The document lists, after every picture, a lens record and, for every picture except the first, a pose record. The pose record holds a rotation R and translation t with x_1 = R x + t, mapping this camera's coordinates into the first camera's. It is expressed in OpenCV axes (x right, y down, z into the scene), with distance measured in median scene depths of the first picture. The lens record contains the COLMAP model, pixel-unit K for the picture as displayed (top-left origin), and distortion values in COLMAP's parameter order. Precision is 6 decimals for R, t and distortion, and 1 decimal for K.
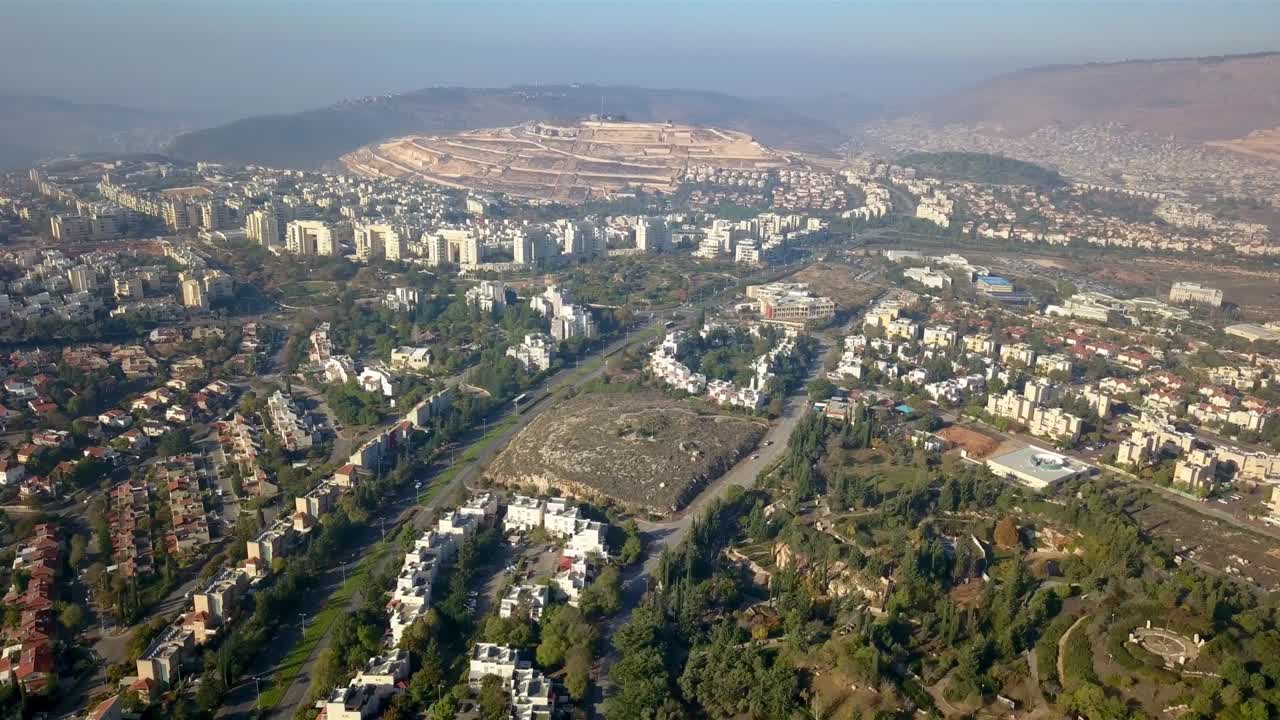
lens RADIAL K [[984.4, 0, 640.0], [0, 984.4, 360.0], [0, 0, 1]] dist [-0.000987, -0.068446]
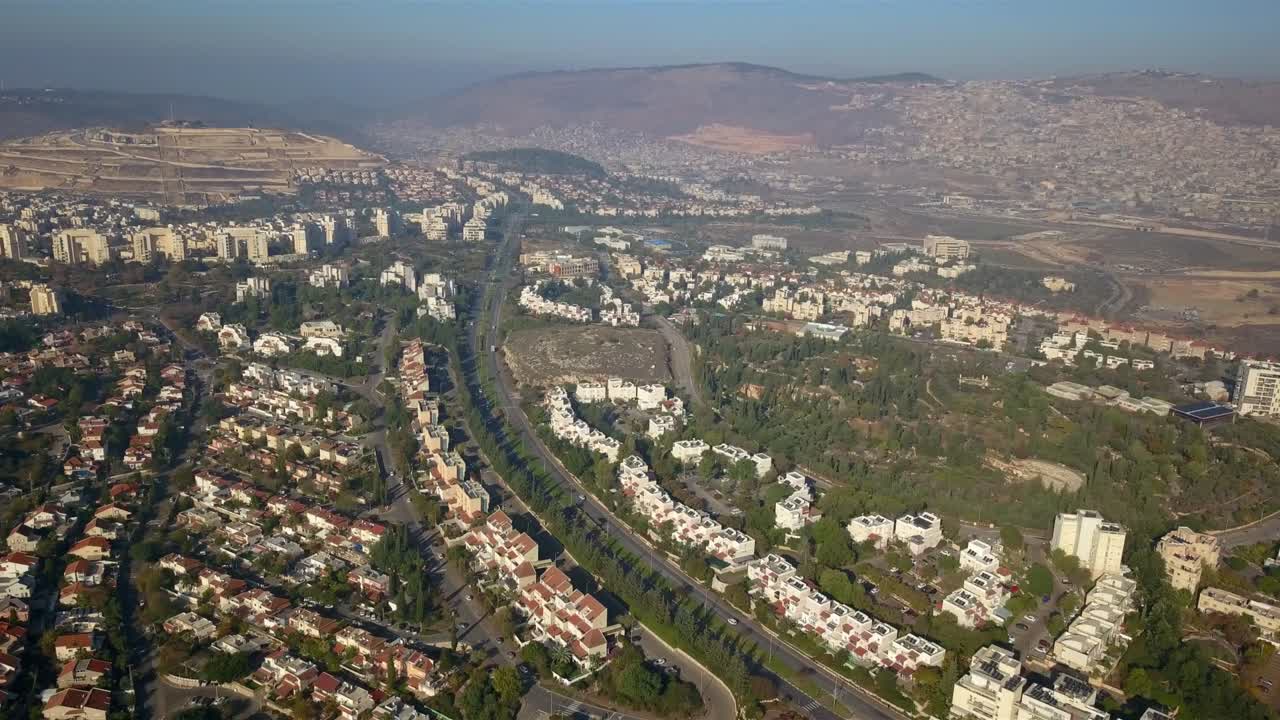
lens RADIAL K [[984.4, 0, 640.0], [0, 984.4, 360.0], [0, 0, 1]] dist [-0.000987, -0.068446]
pose [[0.848594, -0.129594, 0.512926, -0.200517], [0.130673, 0.990837, 0.034154, 0.016679], [-0.512652, 0.038042, 0.857753, -0.074245]]
